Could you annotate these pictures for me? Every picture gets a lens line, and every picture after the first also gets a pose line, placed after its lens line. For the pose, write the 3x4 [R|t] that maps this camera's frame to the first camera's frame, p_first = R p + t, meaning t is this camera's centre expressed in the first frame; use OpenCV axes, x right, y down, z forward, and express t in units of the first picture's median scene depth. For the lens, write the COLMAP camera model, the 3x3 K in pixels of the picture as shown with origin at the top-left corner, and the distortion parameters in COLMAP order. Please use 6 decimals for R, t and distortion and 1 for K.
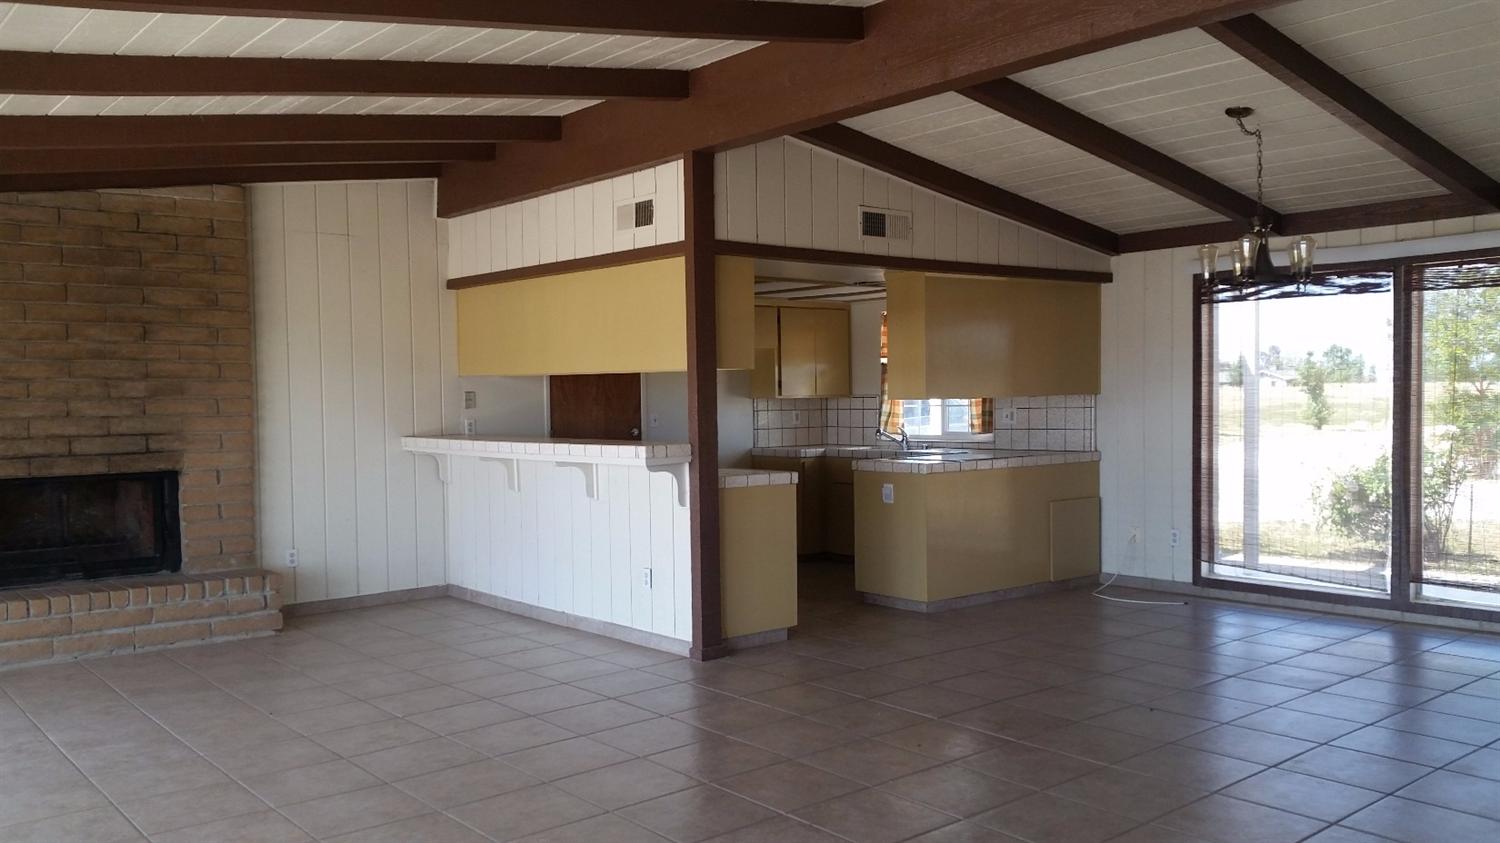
lens RADIAL K [[1187.8, 0, 752.8], [0, 1187.8, 445.6], [0, 0, 1]] dist [0.120320, -0.253415]
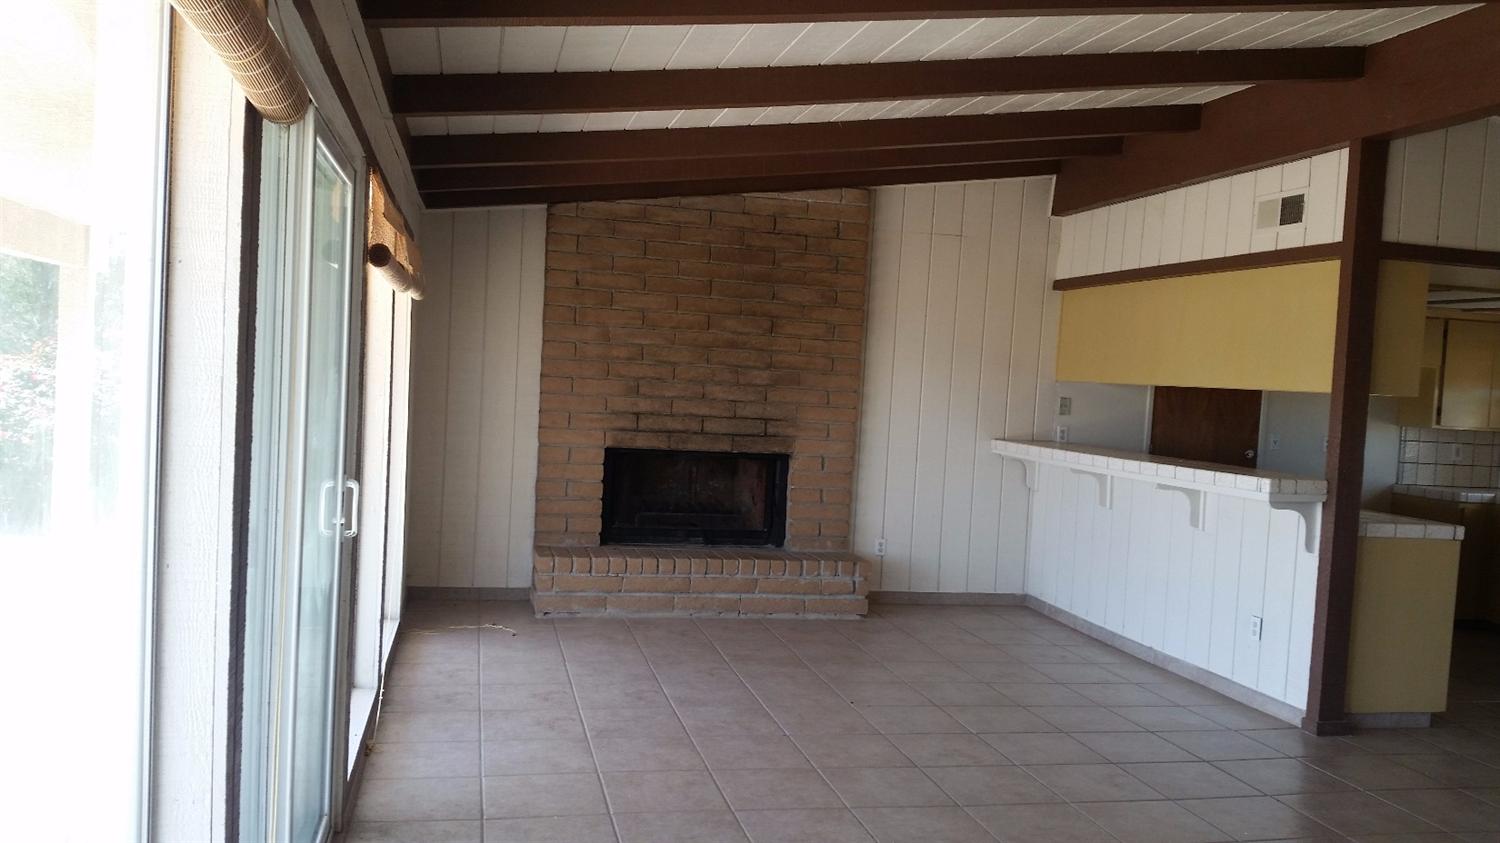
lens RADIAL K [[1187.8, 0, 752.8], [0, 1187.8, 445.6], [0, 0, 1]] dist [0.120320, -0.253415]
pose [[0.886026, 0.086239, -0.455545, -0.023613], [-0.083047, 0.996178, 0.027061, -0.014366], [0.456138, 0.013855, 0.889801, 0.041484]]
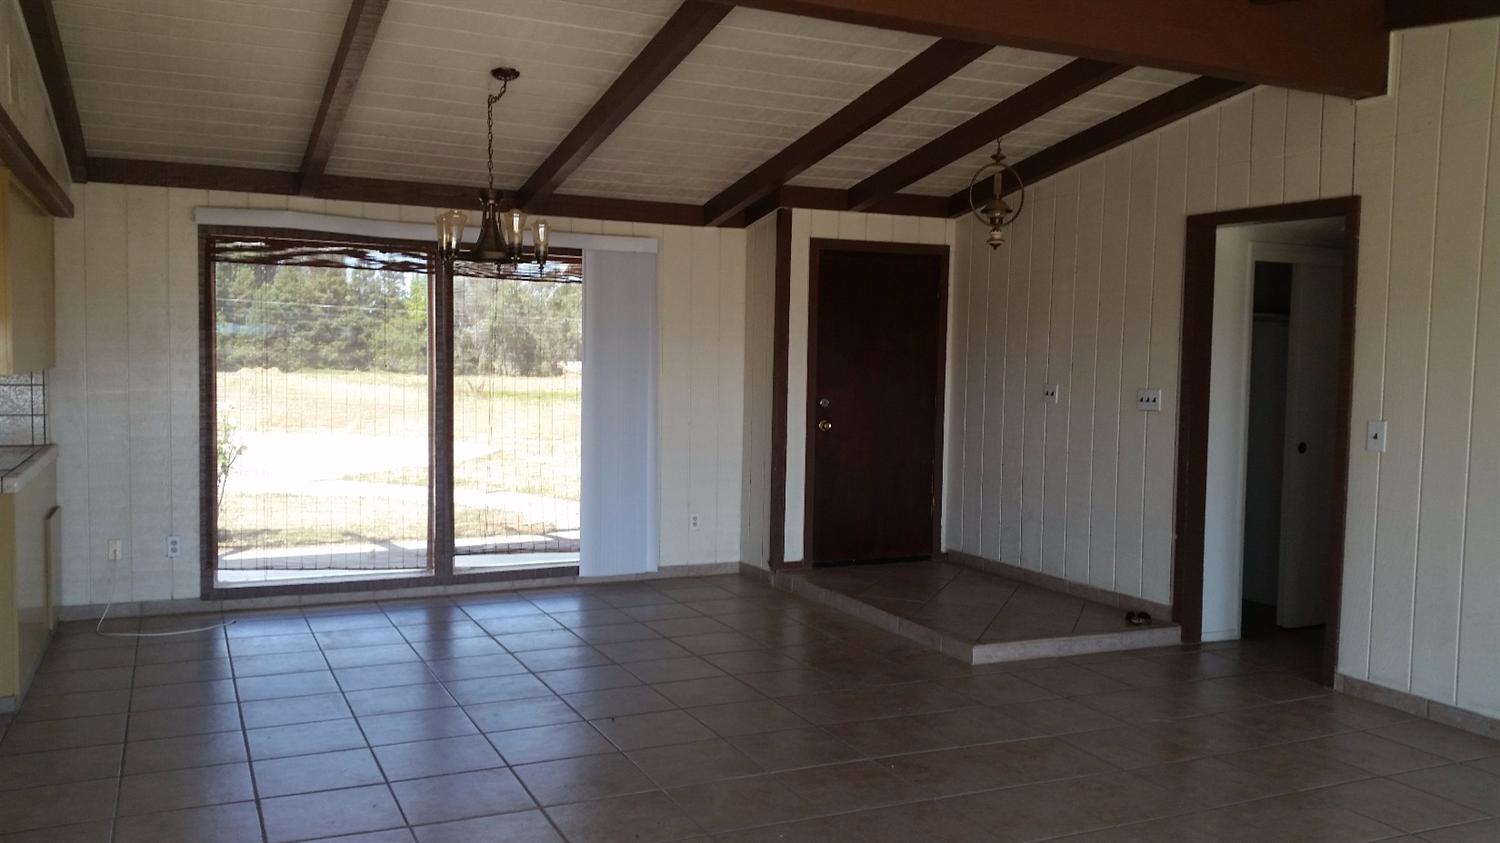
lens RADIAL K [[1187.8, 0, 752.8], [0, 1187.8, 445.6], [0, 0, 1]] dist [0.120320, -0.253415]
pose [[0.263688, -0.049310, 0.963347, -0.893620], [0.019635, 0.998760, 0.045749, -0.056980], [-0.964408, 0.006852, 0.264329, 1.120839]]
